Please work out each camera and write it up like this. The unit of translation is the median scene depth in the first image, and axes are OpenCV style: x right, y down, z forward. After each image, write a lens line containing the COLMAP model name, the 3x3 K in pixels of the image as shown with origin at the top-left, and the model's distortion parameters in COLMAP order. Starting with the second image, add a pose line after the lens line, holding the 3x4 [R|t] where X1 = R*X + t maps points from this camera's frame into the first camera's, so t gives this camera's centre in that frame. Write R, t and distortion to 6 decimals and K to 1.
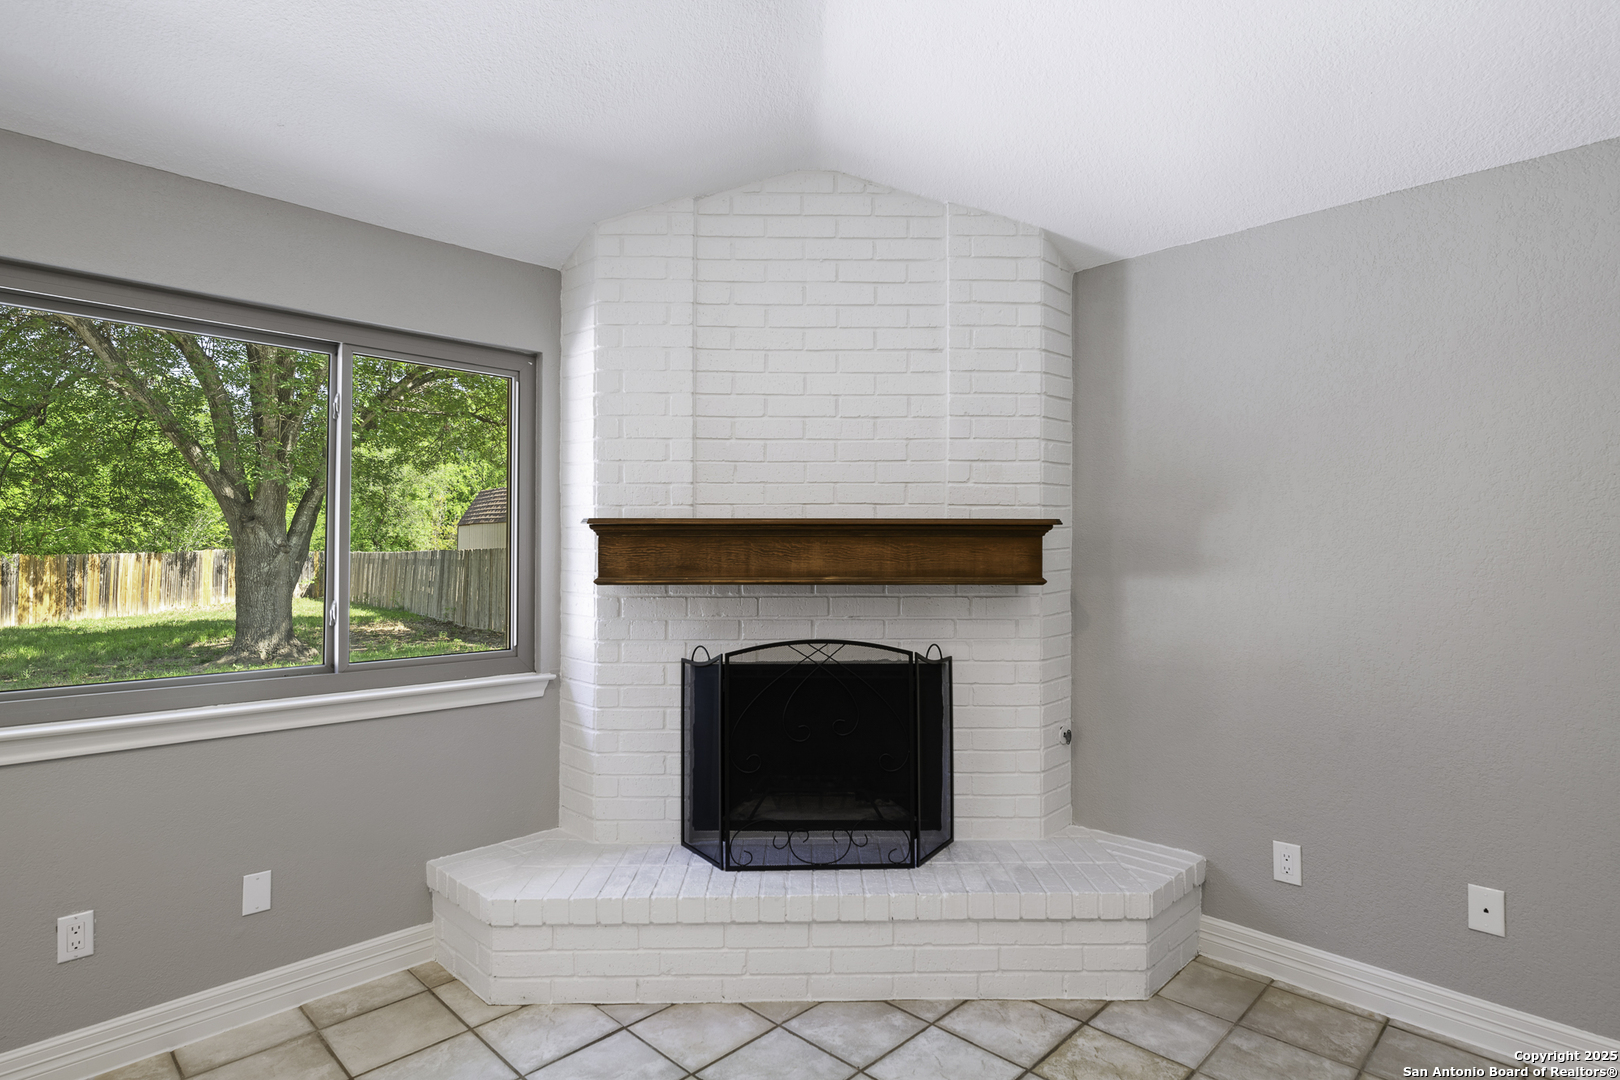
lens RADIAL K [[832.5, 0, 816.9], [0, 832.5, 540.1], [0, 0, 1]] dist [-0.001695, -0.000422]
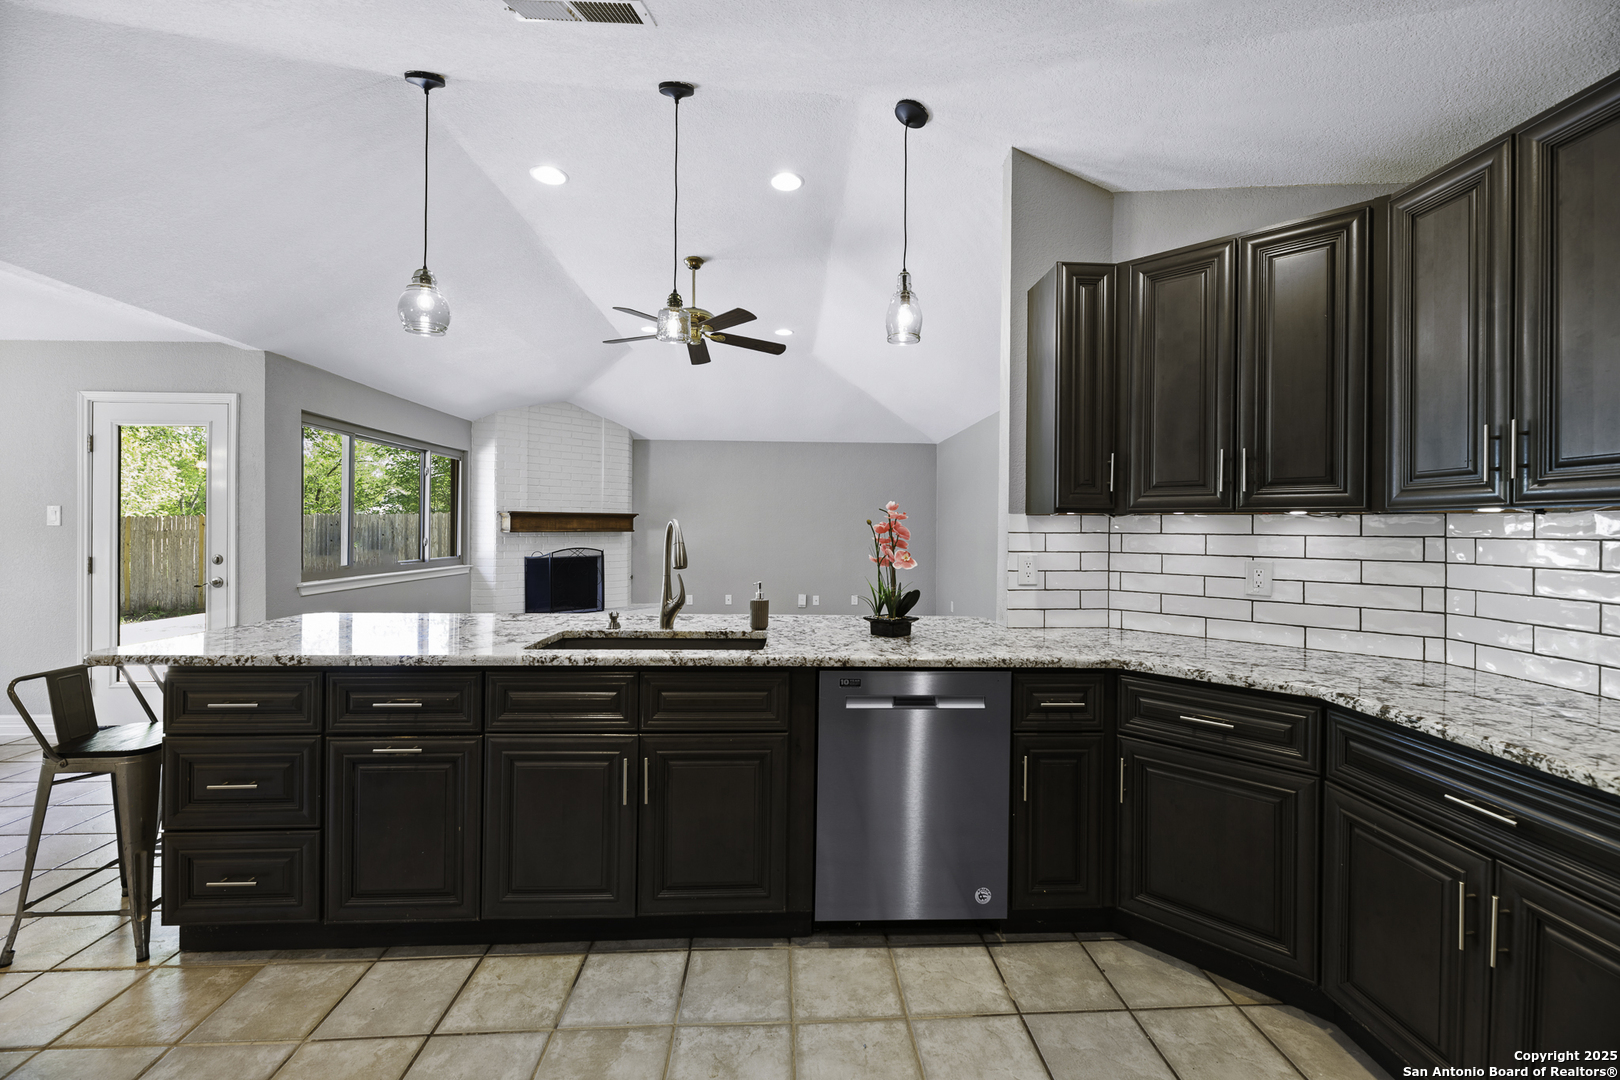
lens RADIAL K [[665.1, 0, 822.7], [0, 665.1, 527.1], [0, 0, 1]] dist [-0.002138, -0.000637]
pose [[0.670304, 0.001517, 0.742085, -1.232271], [-0.011096, 0.999907, 0.007979, 0.000745], [-0.742004, -0.013583, 0.670258, -1.444160]]
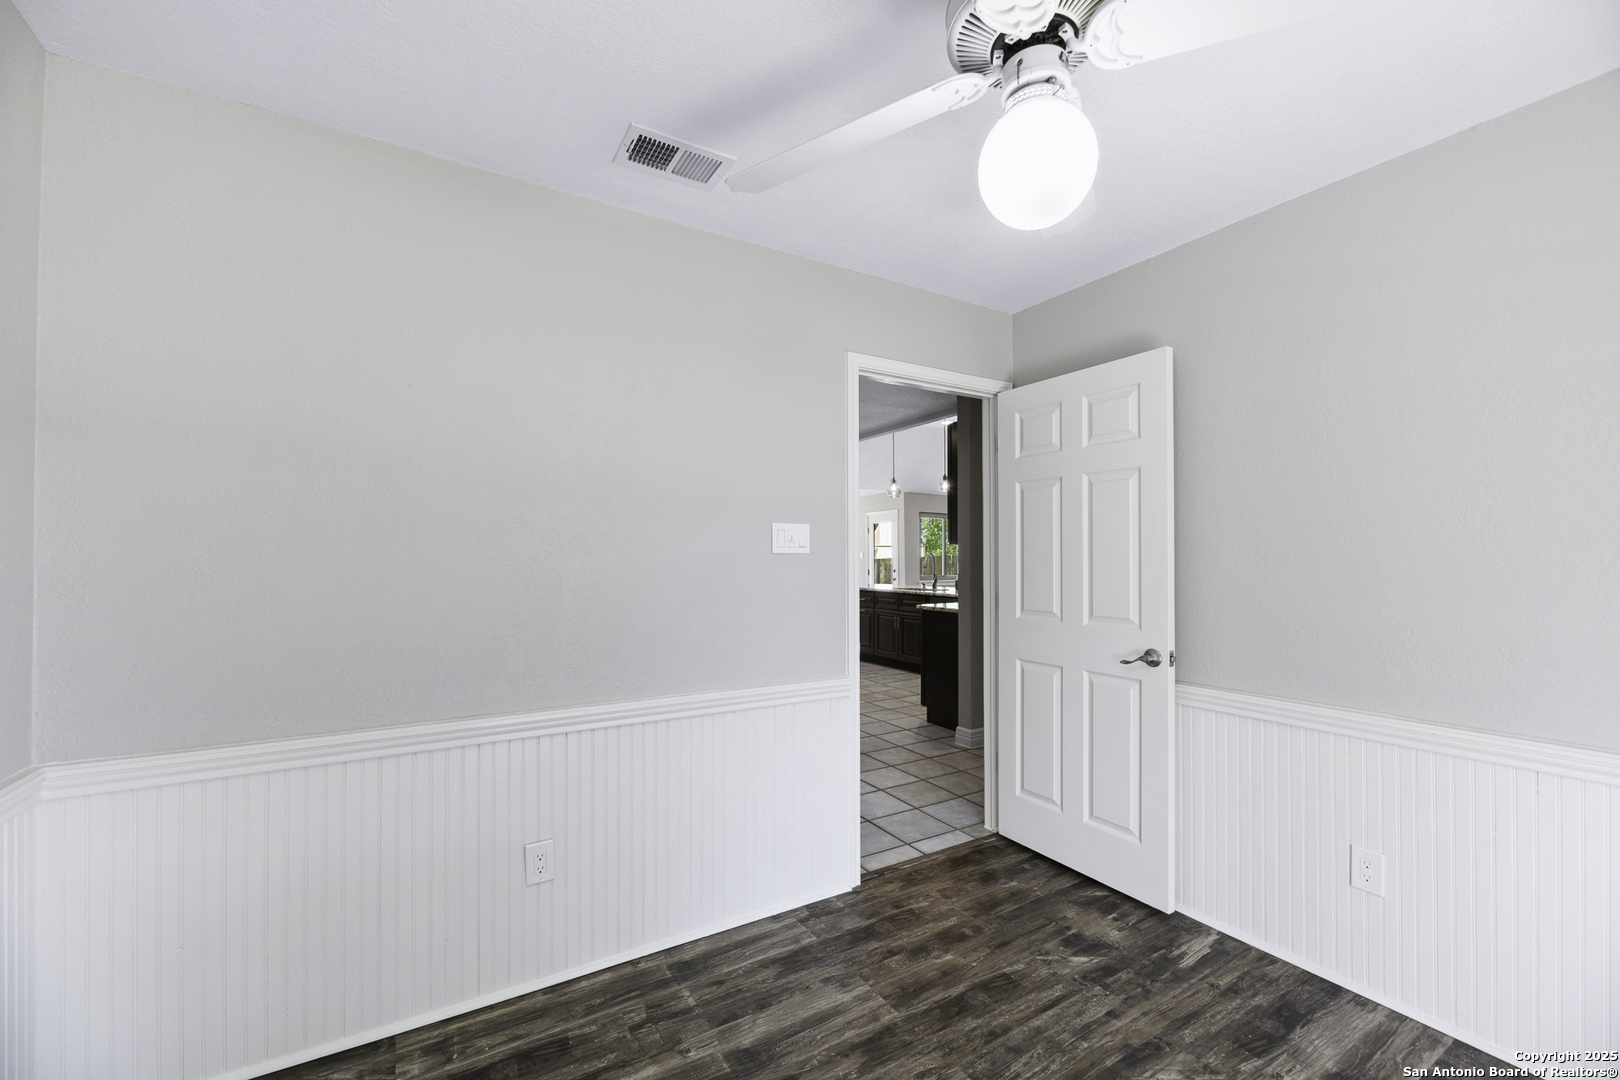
lens RADIAL K [[665.1, 0, 822.7], [0, 665.1, 527.1], [0, 0, 1]] dist [-0.002138, -0.000637]
pose [[0.971577, -0.015632, -0.236206, -0.550665], [0.005493, 0.999037, -0.043521, 0.008469], [0.236659, 0.040987, 0.970728, -3.344020]]
